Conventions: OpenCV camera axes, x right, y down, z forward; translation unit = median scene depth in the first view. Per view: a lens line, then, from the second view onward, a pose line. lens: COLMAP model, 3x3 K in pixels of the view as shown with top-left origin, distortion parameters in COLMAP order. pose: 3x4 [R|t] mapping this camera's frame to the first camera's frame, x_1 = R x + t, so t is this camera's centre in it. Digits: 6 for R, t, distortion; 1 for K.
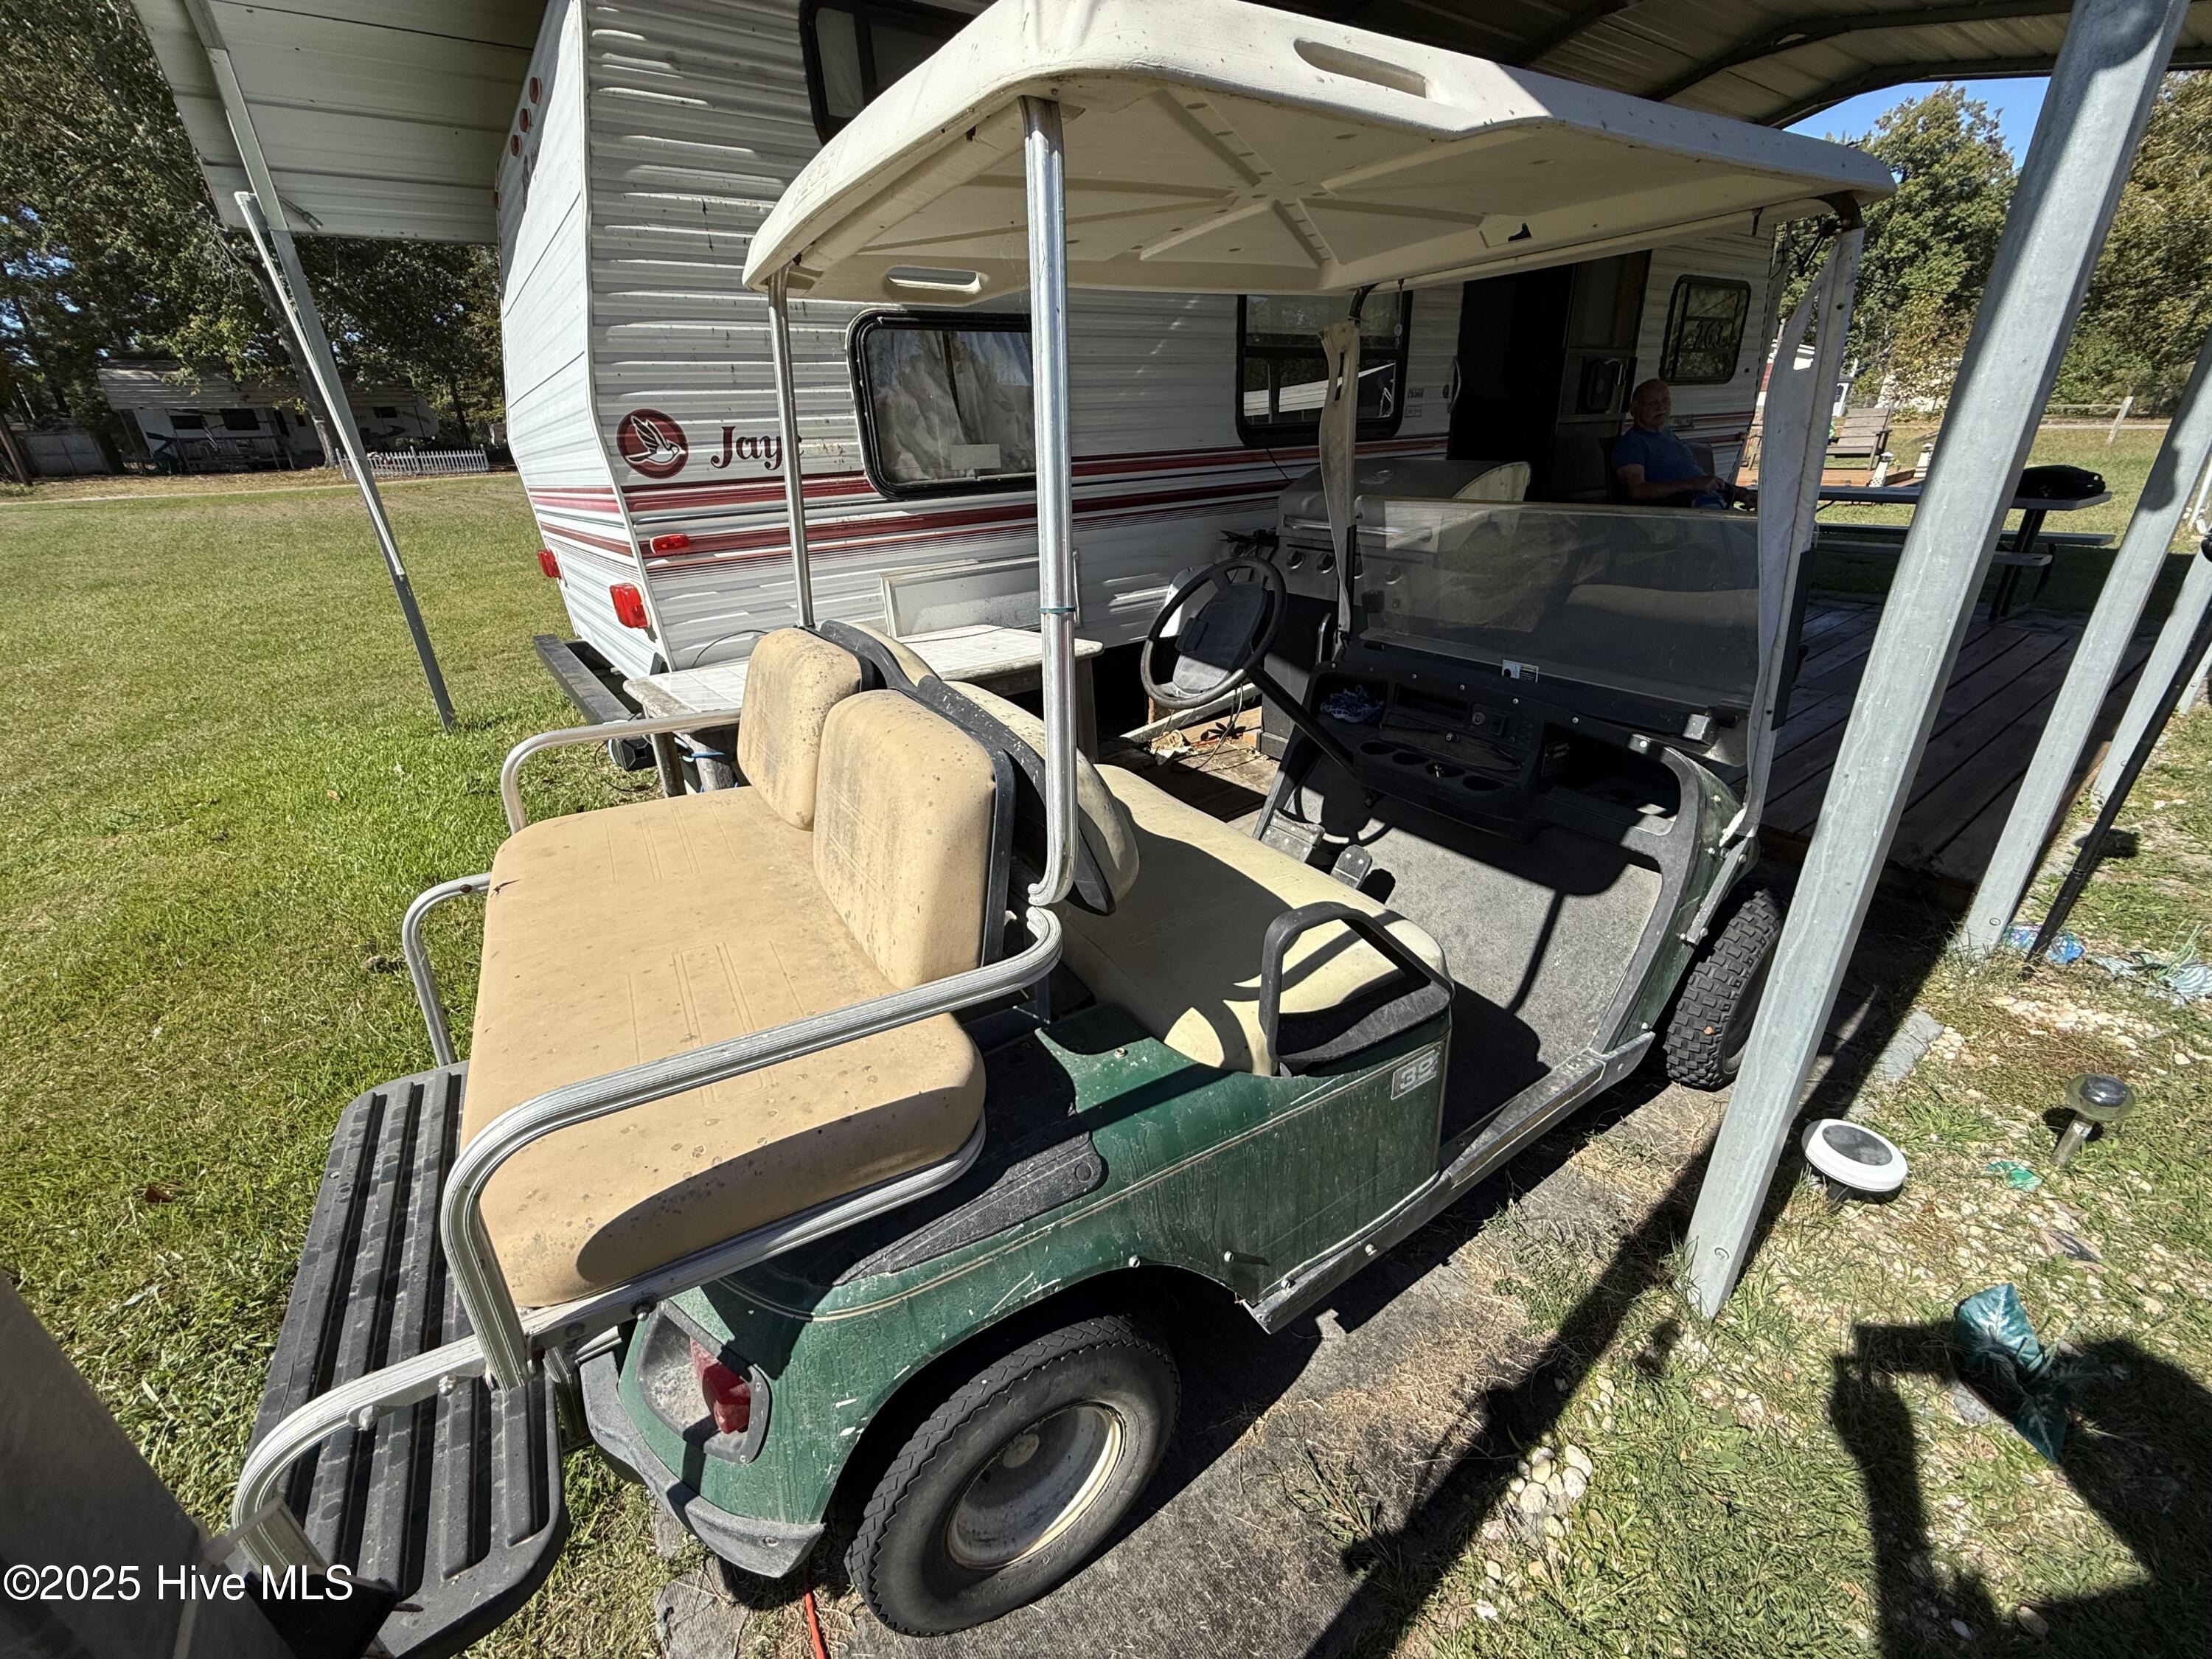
lens RADIAL K [[884.9, 0, 1095.7], [0, 884.9, 826.4], [0, 0, 1]] dist [0.000482, -0.000318]
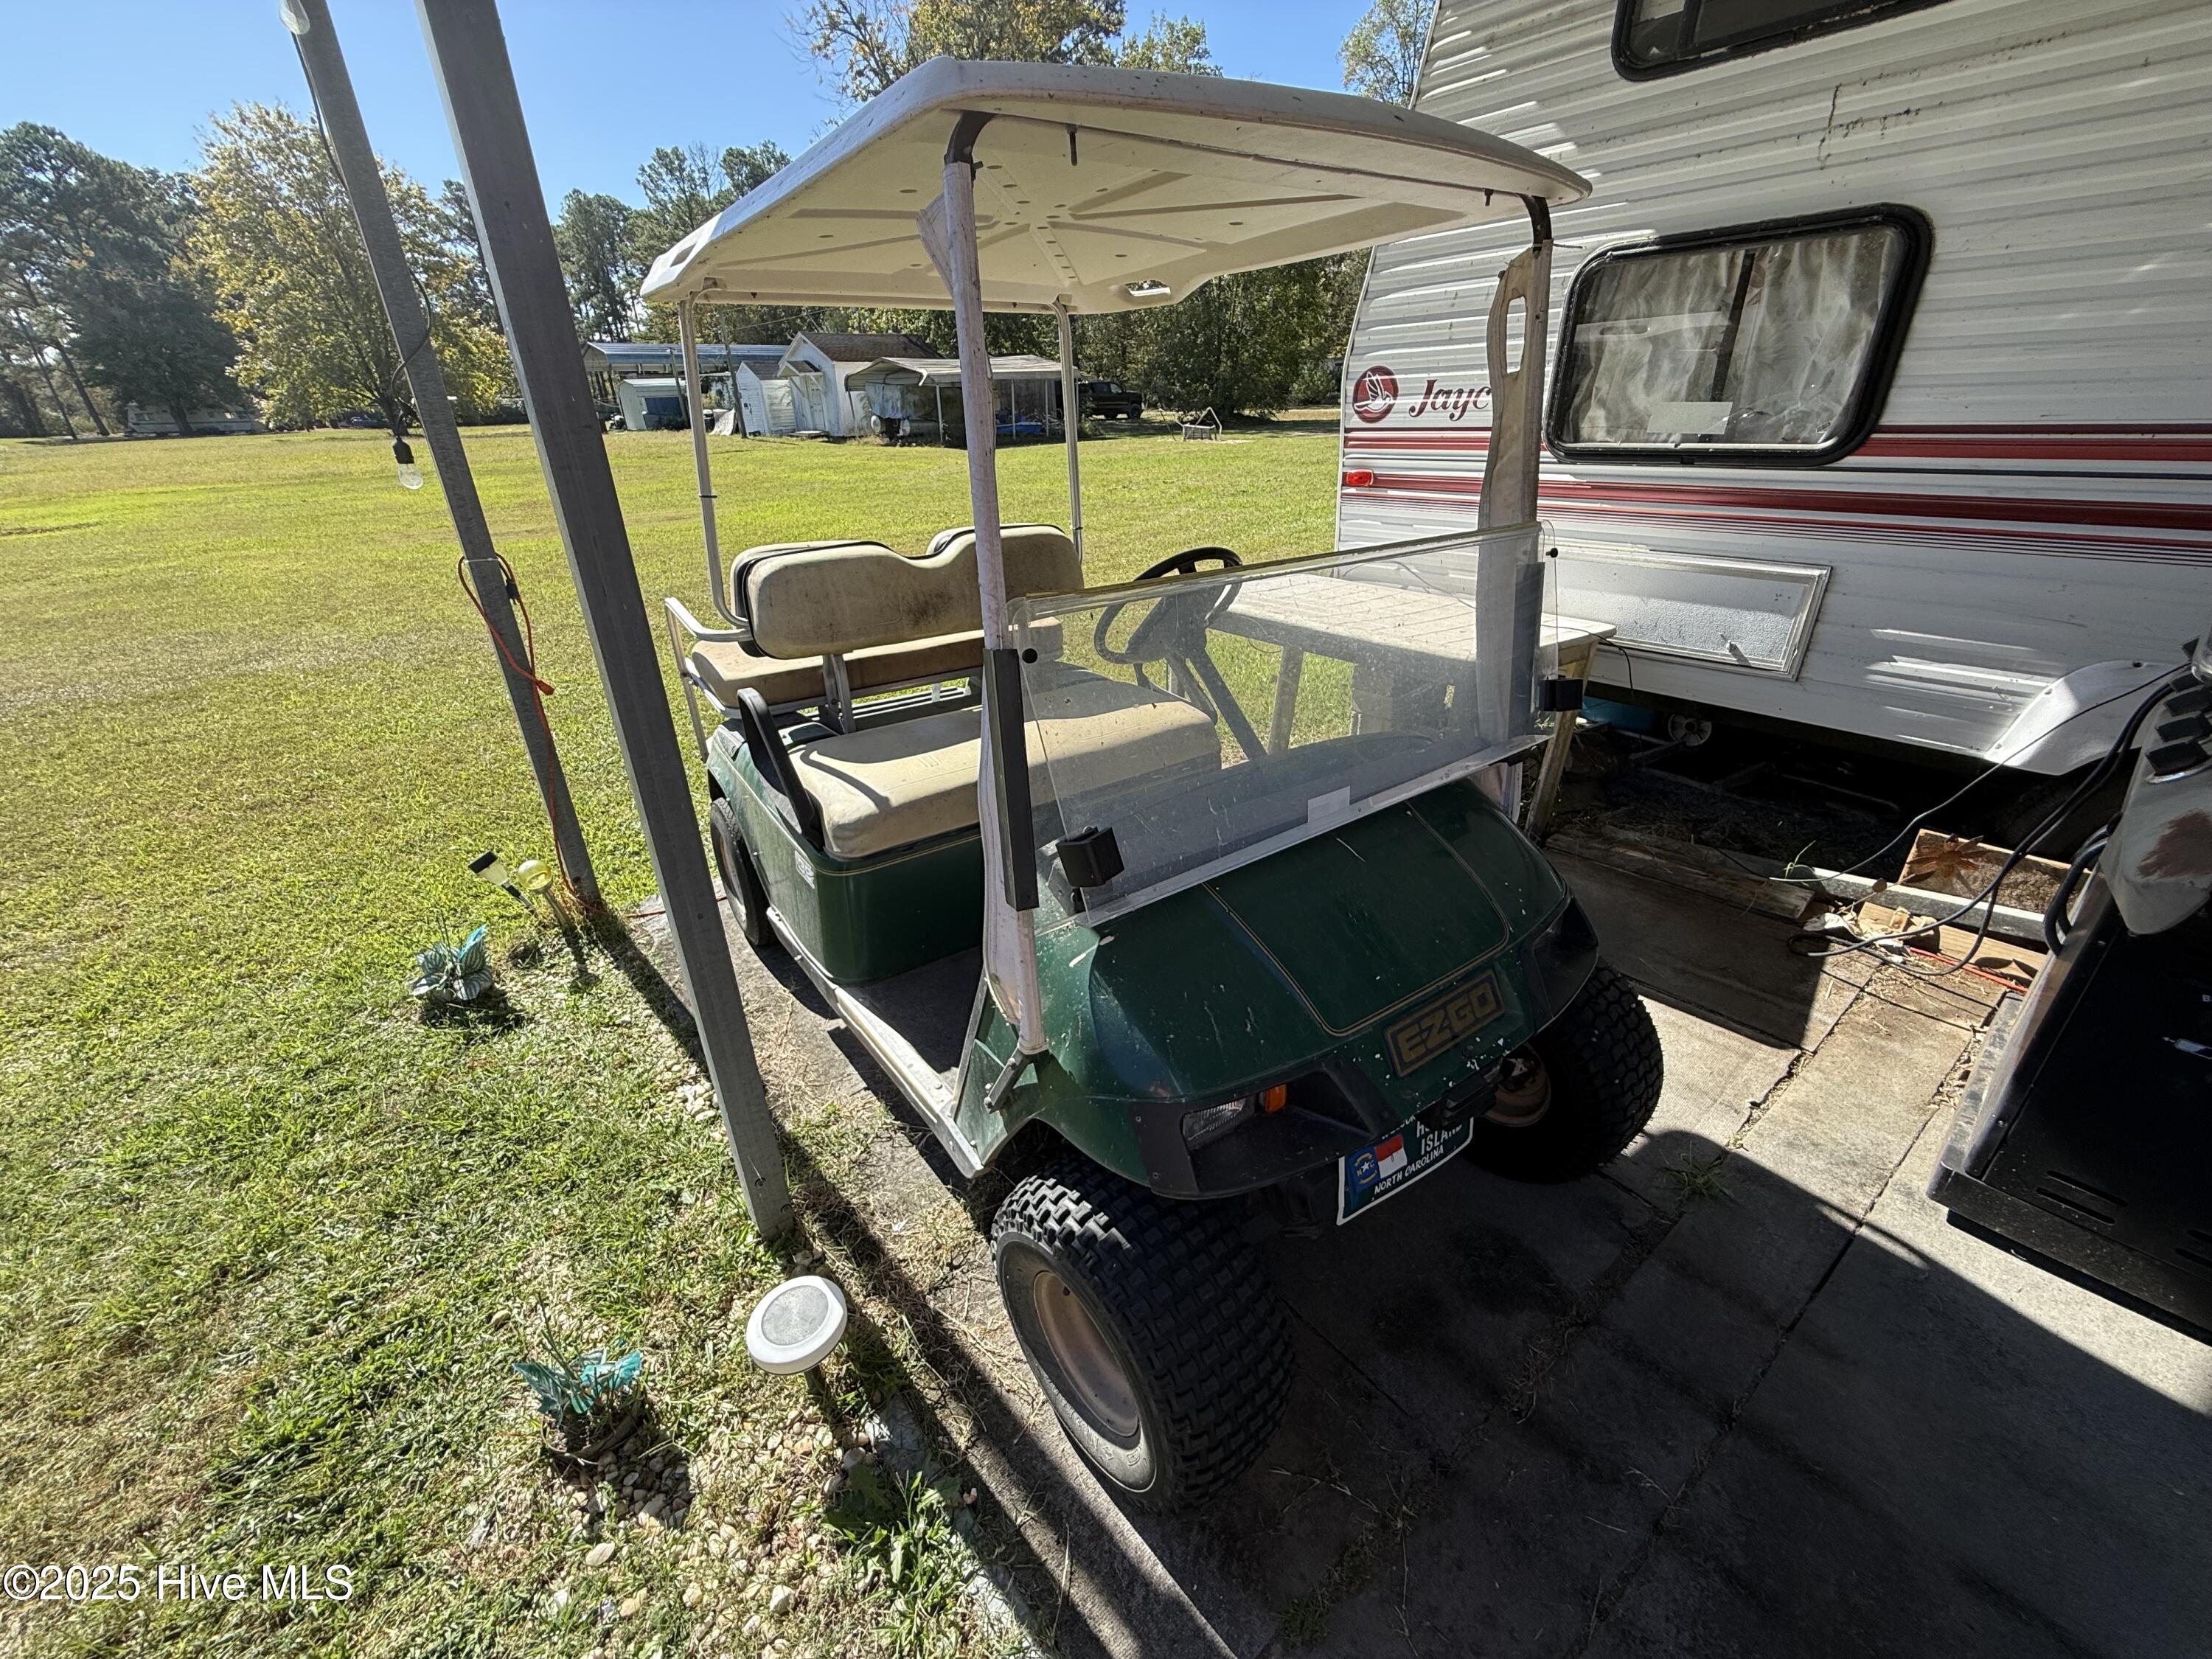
lens RADIAL K [[884.9, 0, 1093.9], [0, 884.9, 827.1], [0, 0, 1]] dist [0.000482, -0.000318]
pose [[0.055941, 0.461080, -0.885594, 0.899174], [-0.387314, 0.827547, 0.406392, -0.301116], [0.920249, 0.320268, 0.224876, 0.591391]]
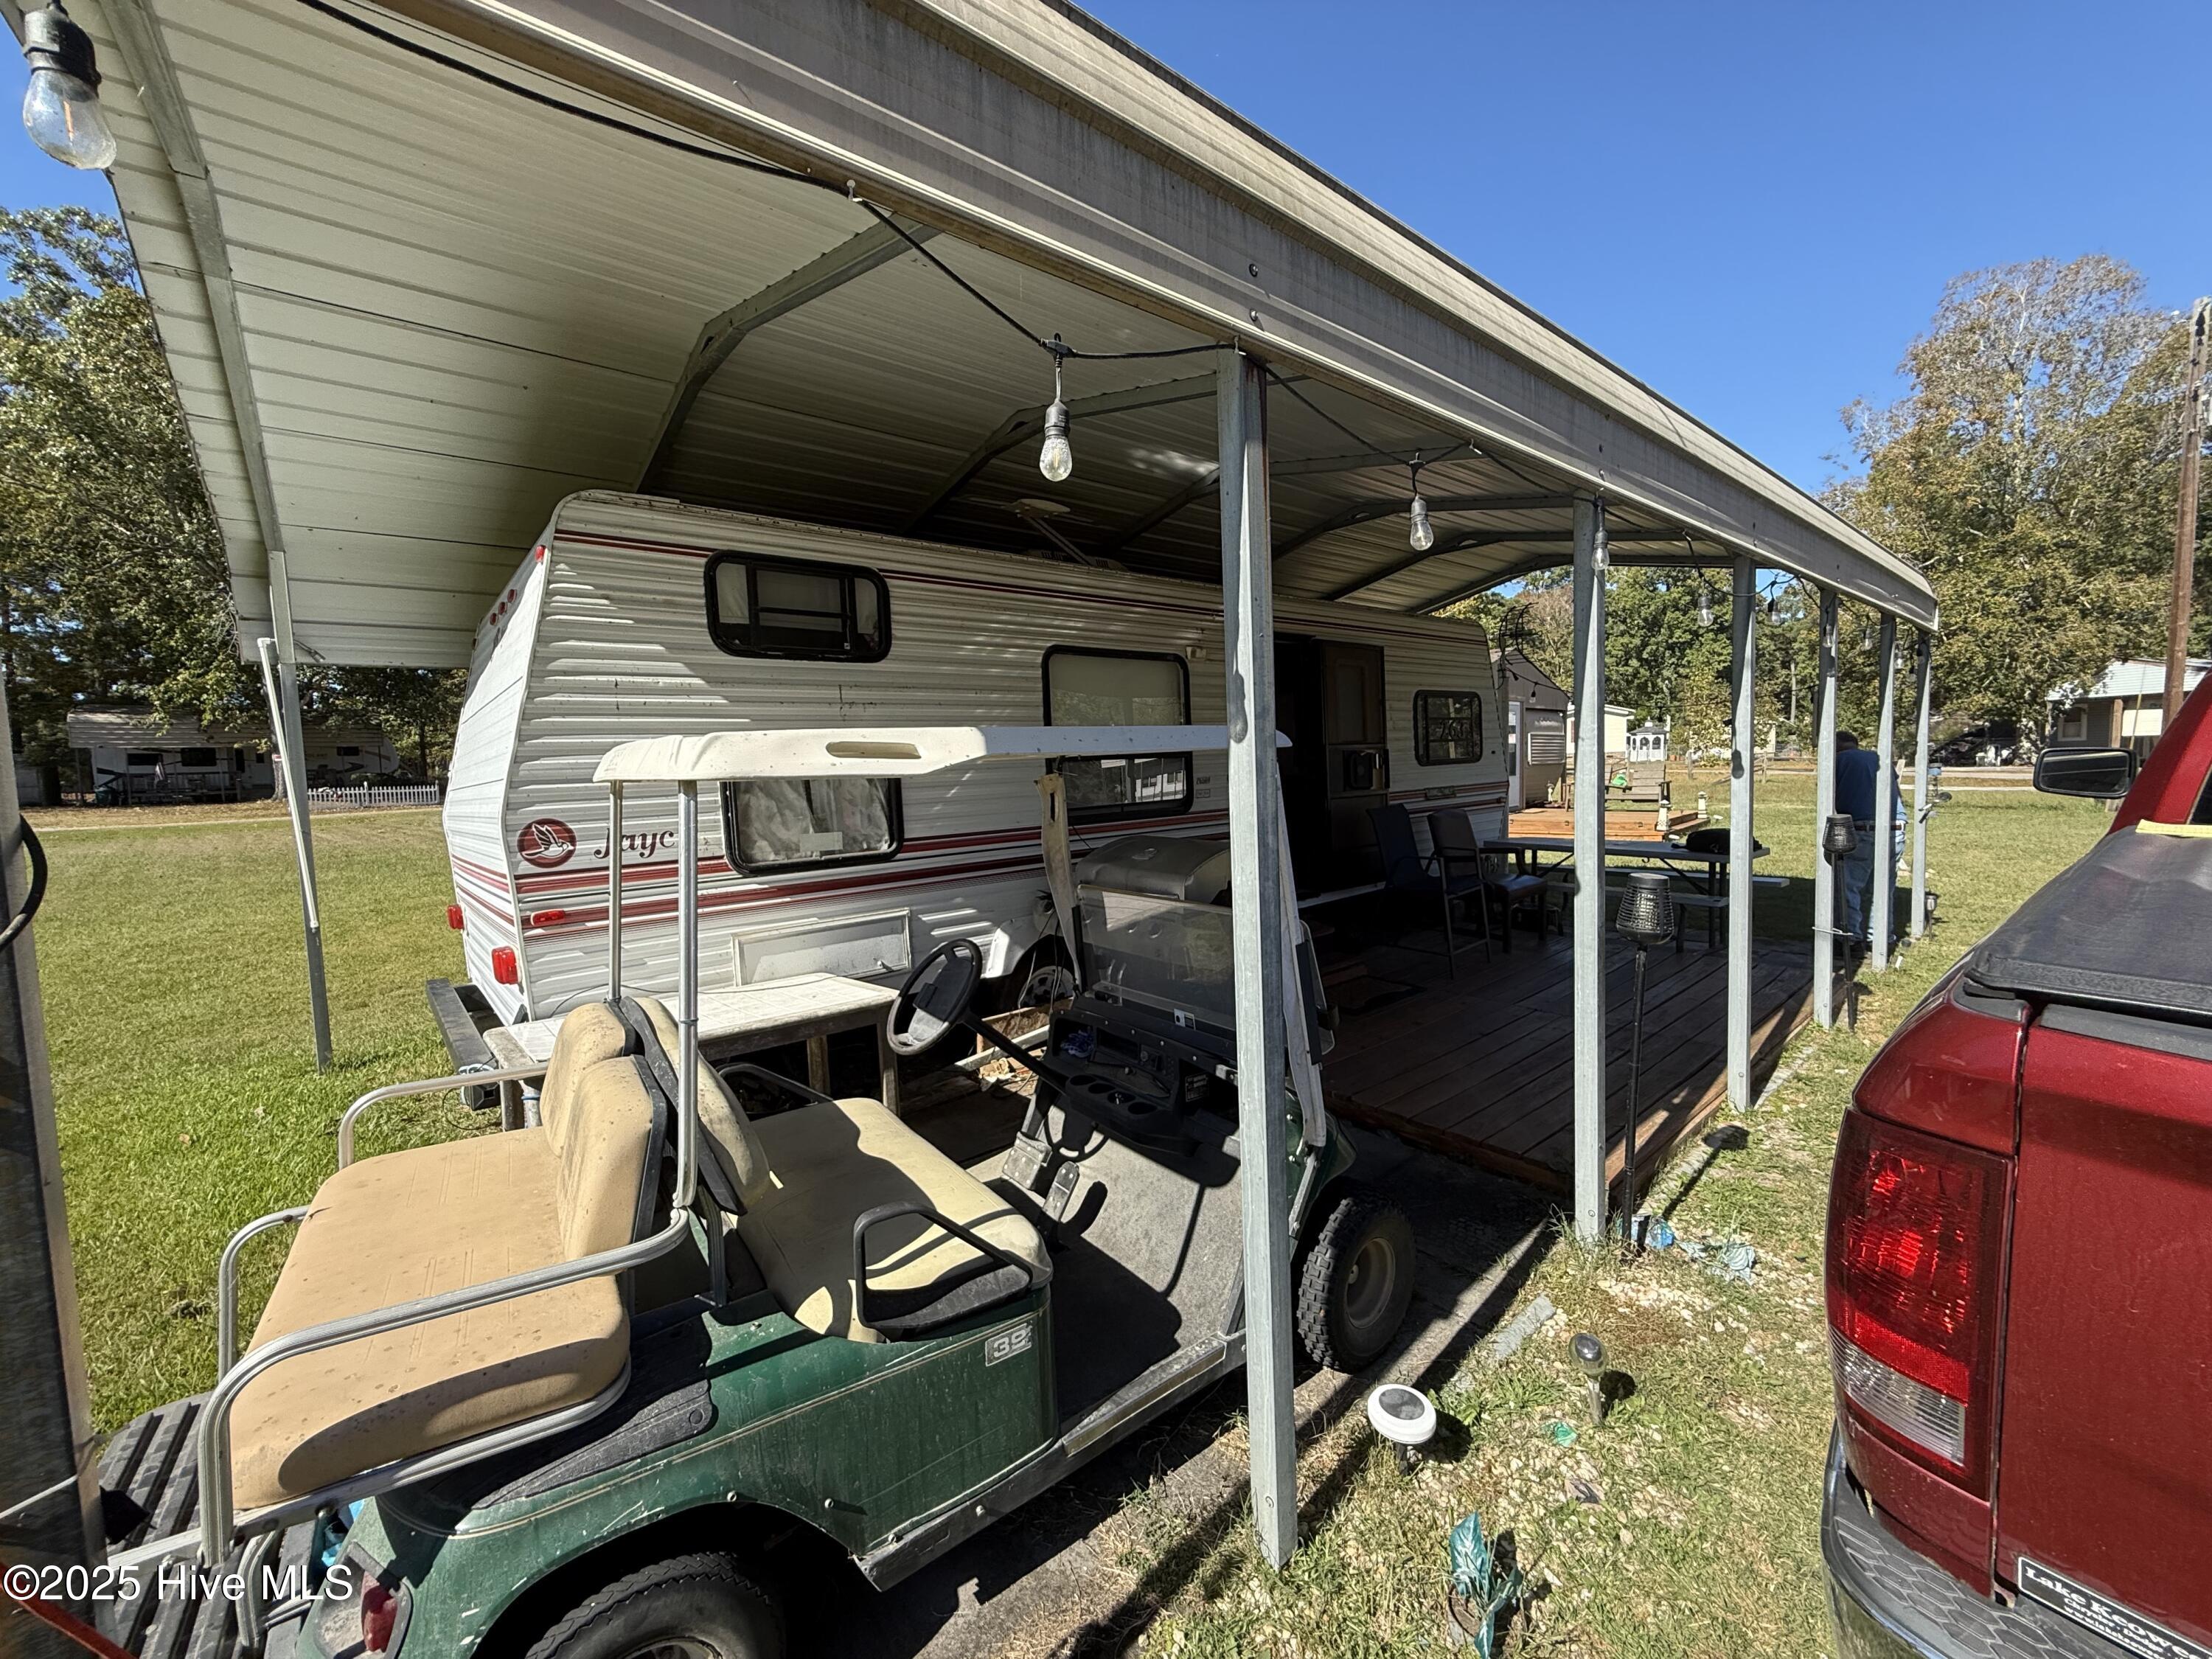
lens RADIAL K [[884.9, 0, 1099.2], [0, 884.9, 824.7], [0, 0, 1]] dist [0.000482, -0.000318]
pose [[0.997391, -0.000733, 0.072190, 0.218218], [0.025600, 0.938558, -0.344172, 0.005240], [-0.067502, 0.345122, 0.936127, -0.280084]]
